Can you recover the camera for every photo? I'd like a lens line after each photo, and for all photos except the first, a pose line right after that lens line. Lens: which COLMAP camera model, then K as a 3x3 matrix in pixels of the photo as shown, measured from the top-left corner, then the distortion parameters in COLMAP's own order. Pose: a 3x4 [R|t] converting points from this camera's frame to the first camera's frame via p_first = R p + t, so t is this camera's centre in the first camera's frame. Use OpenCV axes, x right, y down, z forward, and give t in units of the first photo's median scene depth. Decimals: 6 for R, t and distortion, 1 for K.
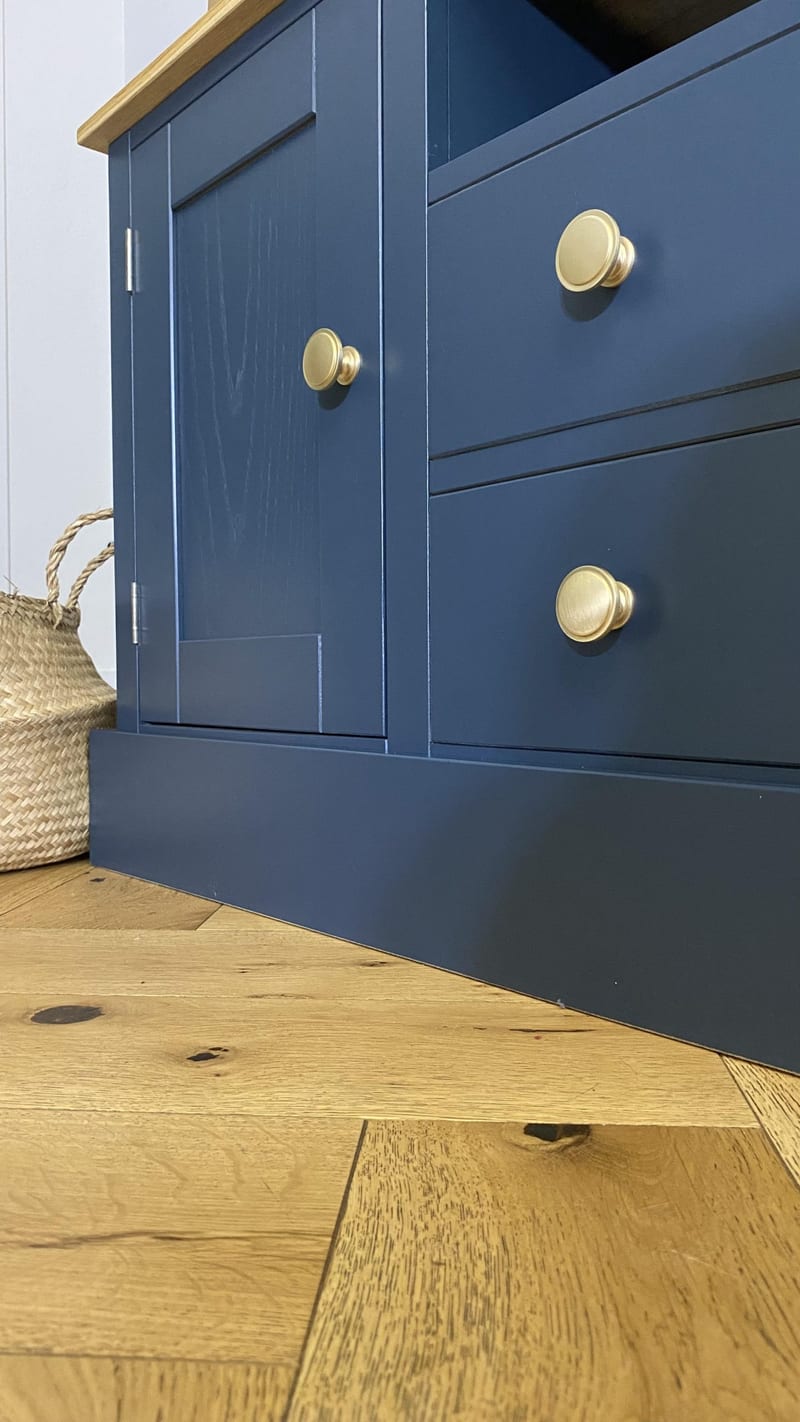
lens RADIAL K [[1105.6, 0, 385.8], [0, 1105.6, 711.5], [0, 0, 1]] dist [-0.008056, -0.001771]
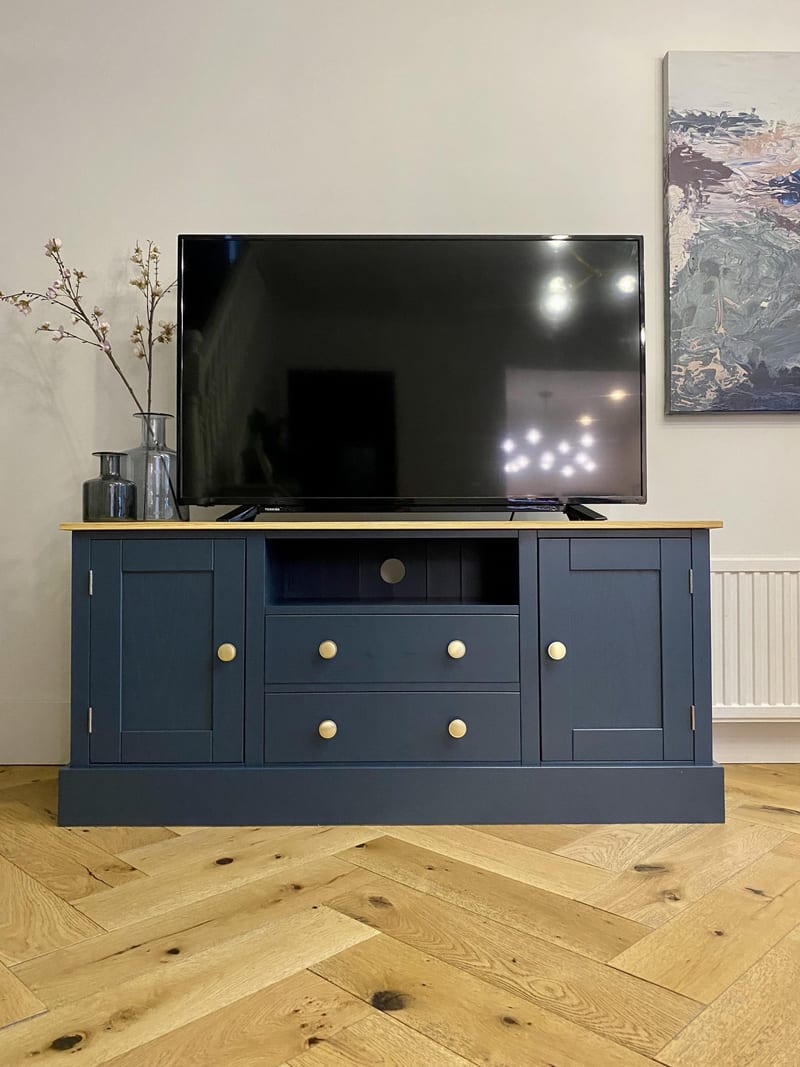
lens RADIAL K [[834.7, 0, 401.0], [0, 834.7, 534.9], [0, 0, 1]] dist [-0.017540, 0.016495]
pose [[0.639489, 0.014808, 0.768657, -1.268314], [0.028588, 0.998665, -0.043023, -0.420160], [-0.768268, 0.049487, 0.638212, -0.798949]]
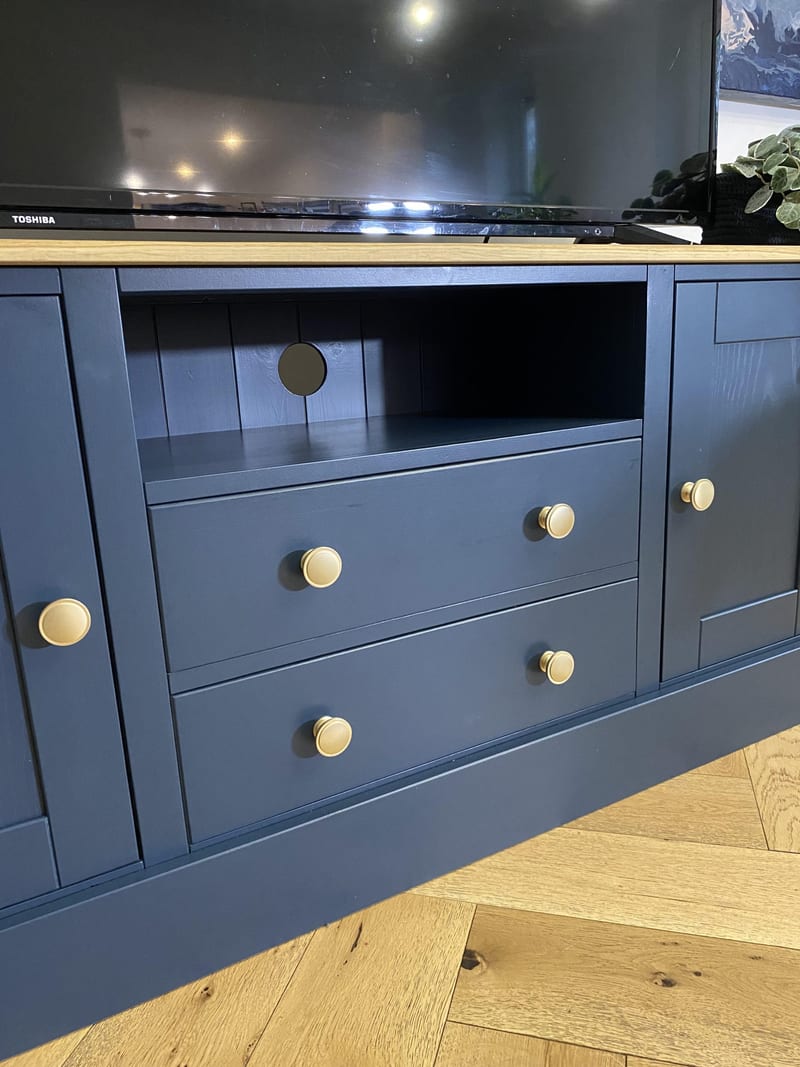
lens RADIAL K [[834.7, 0, 413.4], [0, 834.7, 536.1], [0, 0, 1]] dist [-0.017540, 0.016495]
pose [[0.162918, -0.254280, 0.953310, -0.640908], [0.071078, 0.966733, 0.245713, -0.461450], [-0.984076, 0.027728, 0.175572, 0.345152]]
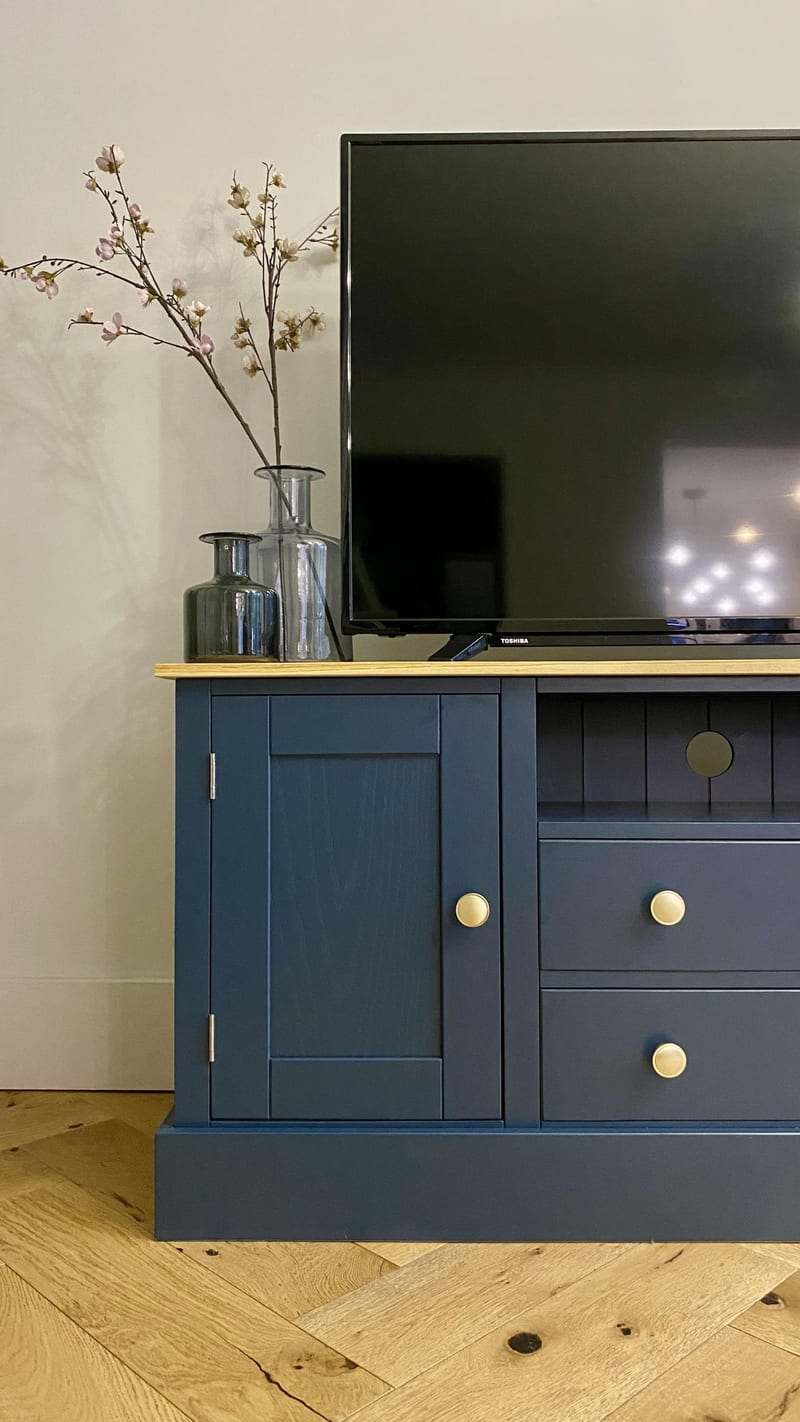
lens RADIAL K [[1105.6, 0, 394.0], [0, 1105.6, 718.2], [0, 0, 1]] dist [-0.008056, -0.001771]
pose [[0.657282, 0.002201, 0.753642, -1.108758], [0.028009, 0.999234, -0.027346, -0.441806], [-0.753124, 0.039083, 0.656716, -0.055241]]
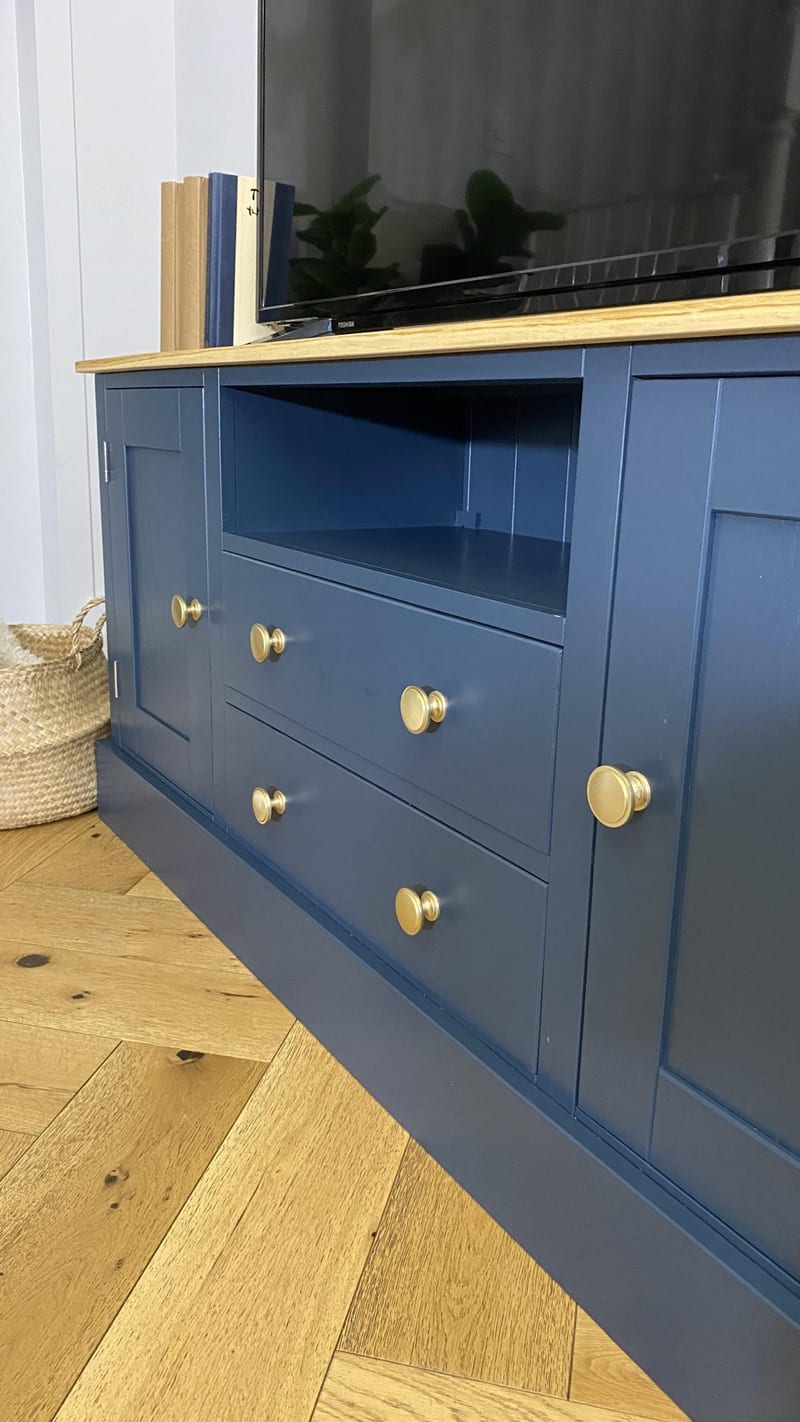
lens RADIAL K [[1105.6, 0, 386.7], [0, 1105.6, 702.0], [0, 0, 1]] dist [-0.008056, -0.001771]
pose [[0.988794, 0.064003, -0.134870, 0.398241], [-0.033028, 0.974836, 0.220463, -0.437679], [0.145586, -0.213538, 0.966026, -0.536784]]
